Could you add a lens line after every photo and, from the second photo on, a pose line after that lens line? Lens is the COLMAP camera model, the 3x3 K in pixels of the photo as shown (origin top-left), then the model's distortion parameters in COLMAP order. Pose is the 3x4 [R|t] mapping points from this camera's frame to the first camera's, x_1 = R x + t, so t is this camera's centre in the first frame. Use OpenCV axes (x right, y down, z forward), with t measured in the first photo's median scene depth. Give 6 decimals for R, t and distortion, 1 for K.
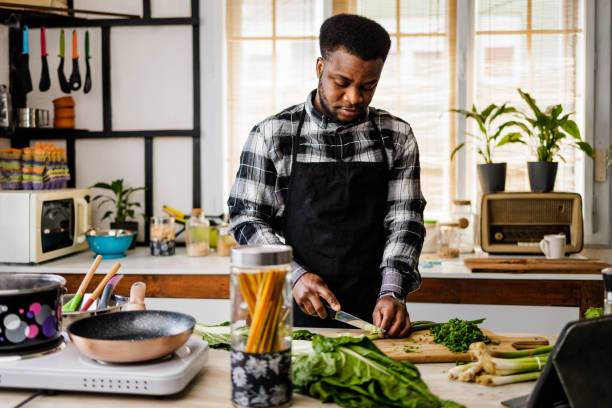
lens RADIAL K [[684.7, 0, 297.9], [0, 684.7, 178.2], [0, 0, 1]] dist [0.012243, 0.009326]
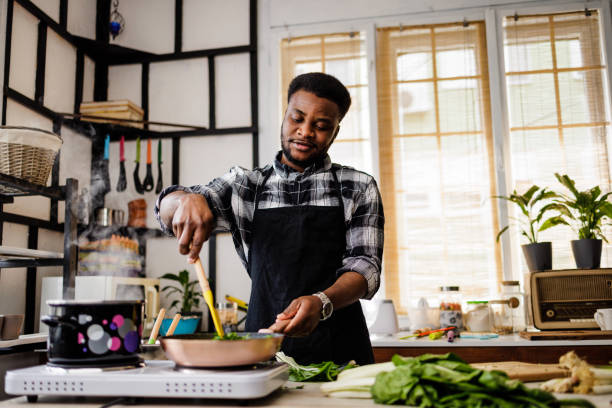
lens RADIAL K [[611.9, 0, 304.7], [0, 611.9, 203.9], [0, 0, 1]] dist [0.012027, 0.013681]
pose [[0.998549, -0.027112, -0.046519, -0.027440], [0.018271, 0.983331, -0.180906, 0.080338], [0.050648, 0.179793, 0.982400, 0.043985]]
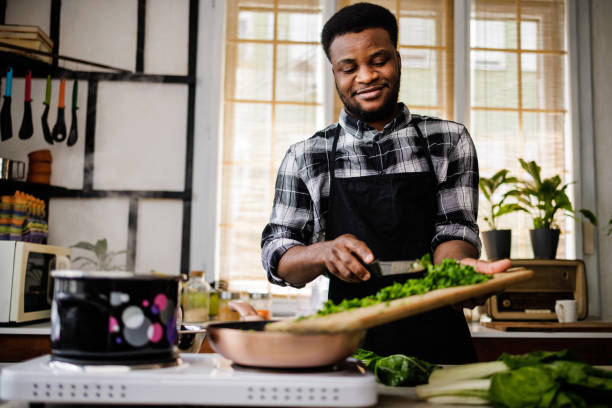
lens RADIAL K [[646.6, 0, 311.1], [0, 646.6, 206.8], [0, 0, 1]] dist [0.013753, 0.008680]
pose [[0.984507, 0.037985, 0.171182, -0.146192], [-0.014168, 0.990295, -0.138258, 0.077549], [-0.174772, 0.133690, 0.975490, 0.114260]]
